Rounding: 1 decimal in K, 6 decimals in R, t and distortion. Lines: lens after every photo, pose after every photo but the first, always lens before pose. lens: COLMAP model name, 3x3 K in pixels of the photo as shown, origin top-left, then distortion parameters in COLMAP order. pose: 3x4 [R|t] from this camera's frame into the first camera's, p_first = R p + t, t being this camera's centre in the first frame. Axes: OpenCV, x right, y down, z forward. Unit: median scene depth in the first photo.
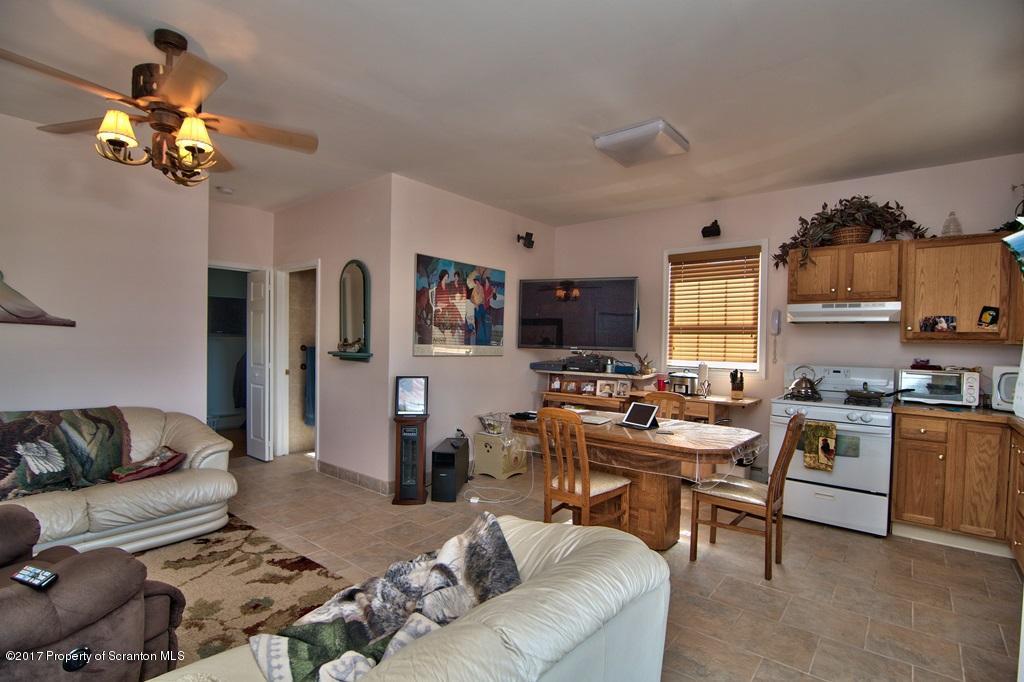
lens RADIAL K [[490.1, 0, 509.7], [0, 490.1, 350.5], [0, 0, 1]] dist [-0.004201, -0.009146]
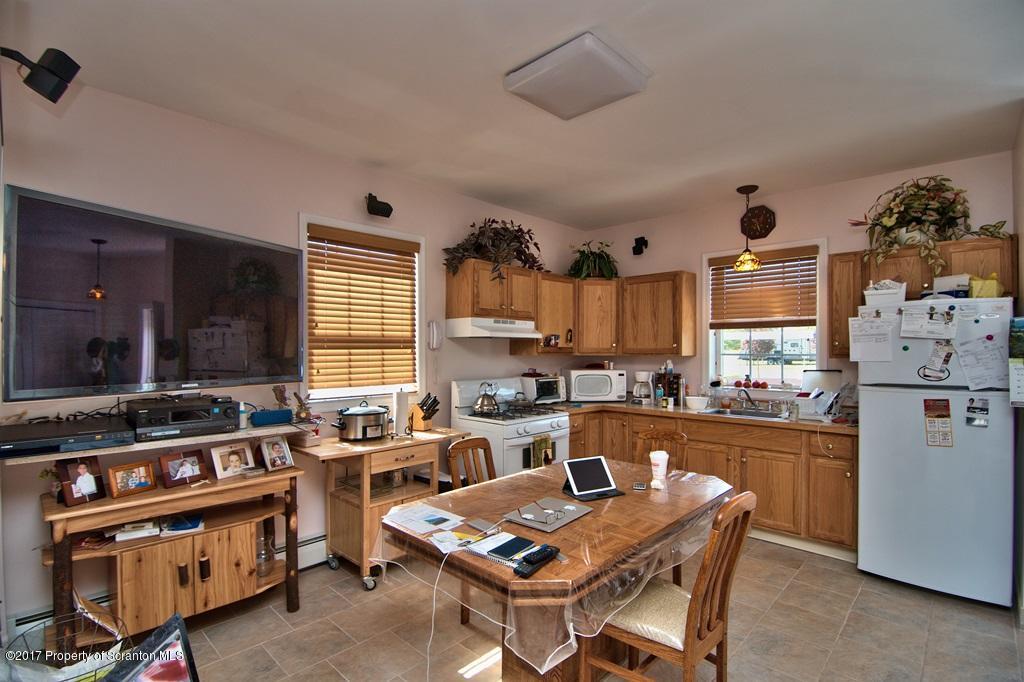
lens RADIAL K [[490.1, 0, 509.7], [0, 490.1, 350.5], [0, 0, 1]] dist [-0.004201, -0.009146]
pose [[0.065905, -0.020626, 0.997613, -0.317267], [0.020316, 0.999607, 0.019325, -0.043376], [-0.997619, 0.018994, 0.066299, 0.788322]]
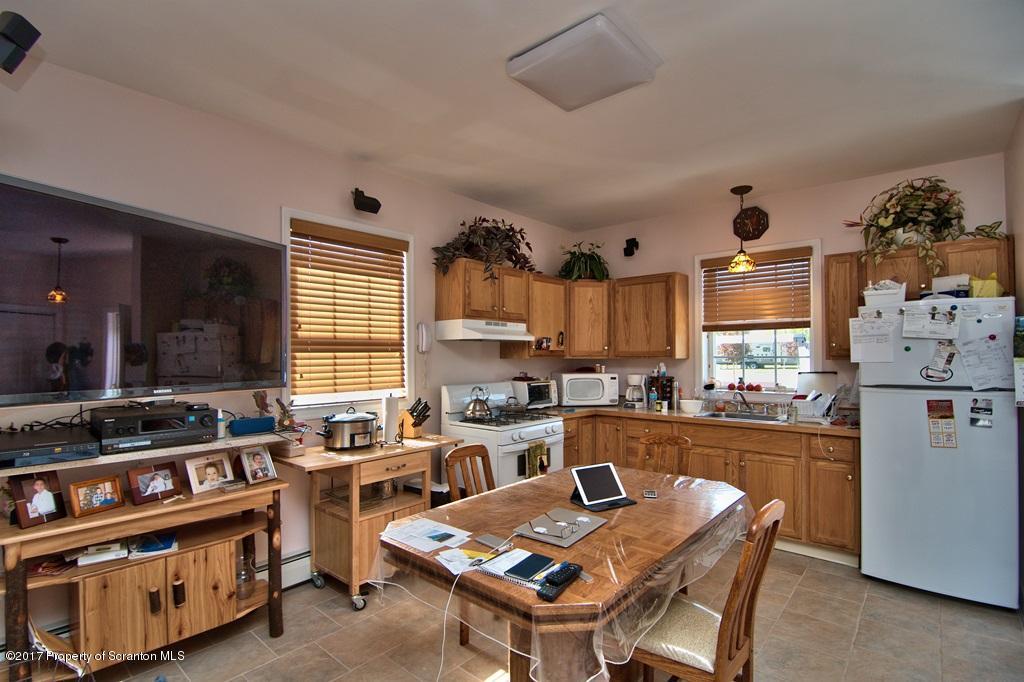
lens RADIAL K [[490.1, 0, 509.7], [0, 490.1, 350.5], [0, 0, 1]] dist [-0.004201, -0.009146]
pose [[0.018806, -0.009584, 0.999777, -0.287338], [0.023467, 0.999683, 0.009141, -0.039083], [-0.999548, 0.023290, 0.019024, 0.817012]]
